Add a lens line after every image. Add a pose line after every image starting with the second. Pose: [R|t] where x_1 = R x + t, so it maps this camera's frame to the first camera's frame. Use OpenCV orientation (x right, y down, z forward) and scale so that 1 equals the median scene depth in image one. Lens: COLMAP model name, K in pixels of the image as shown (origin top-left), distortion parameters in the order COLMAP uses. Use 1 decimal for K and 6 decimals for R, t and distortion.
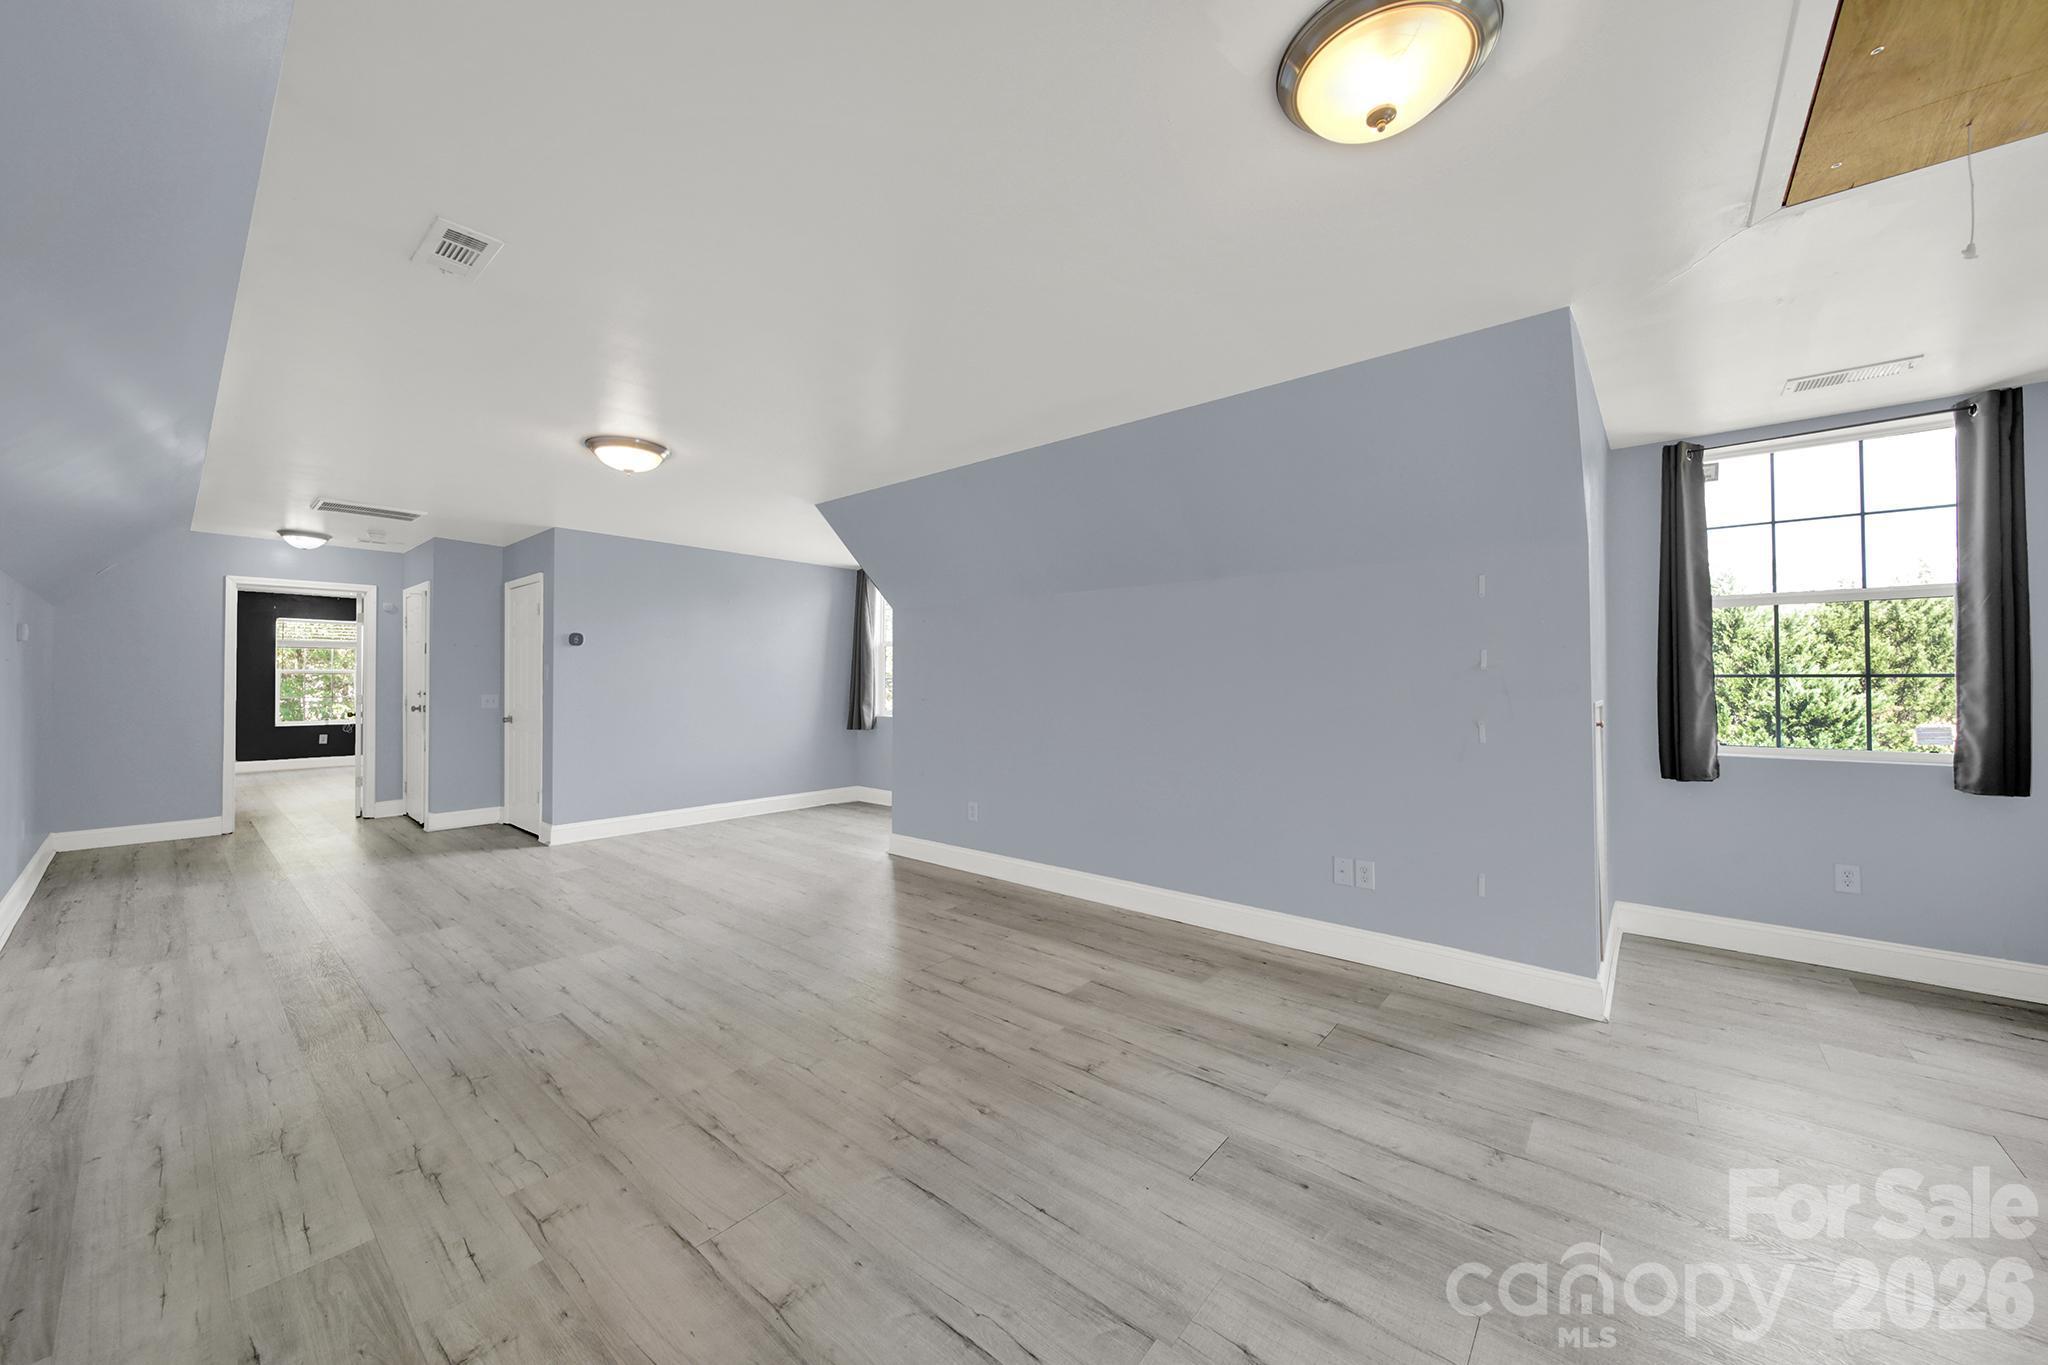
lens RADIAL K [[740.4, 0, 1020.3], [0, 740.4, 668.0], [0, 0, 1]] dist [-0.004887, -0.000378]
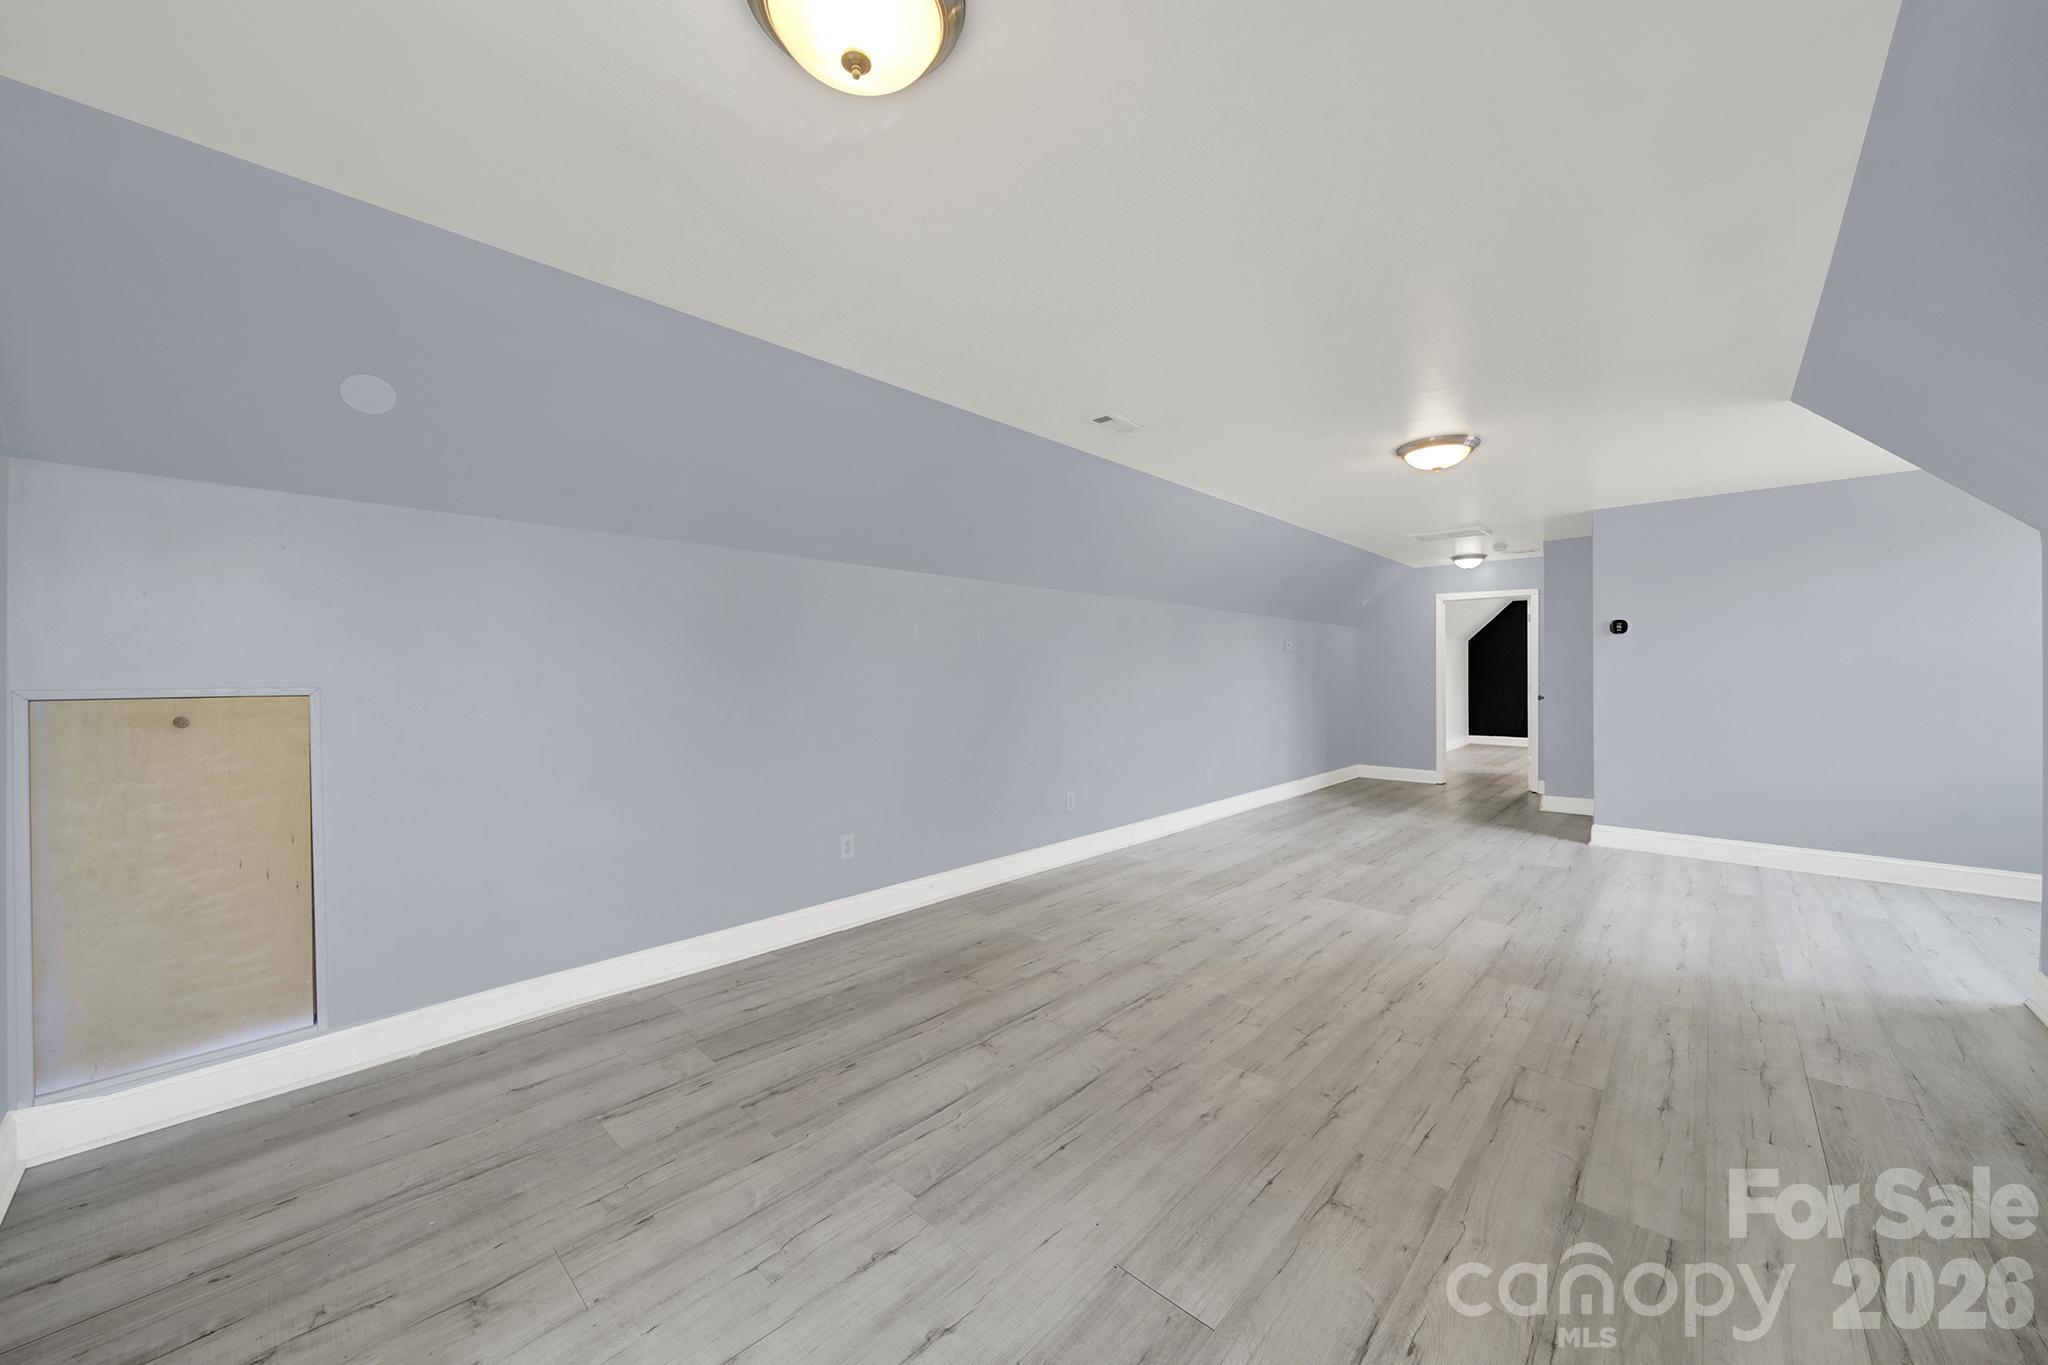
lens RADIAL K [[740.4, 0, 1020.3], [0, 740.4, 668.0], [0, 0, 1]] dist [-0.004887, -0.000378]
pose [[-0.056035, -0.006663, -0.998407, 0.822643], [0.016933, 0.999828, -0.007623, 0.014859], [0.998285, -0.017333, -0.055913, 0.725778]]
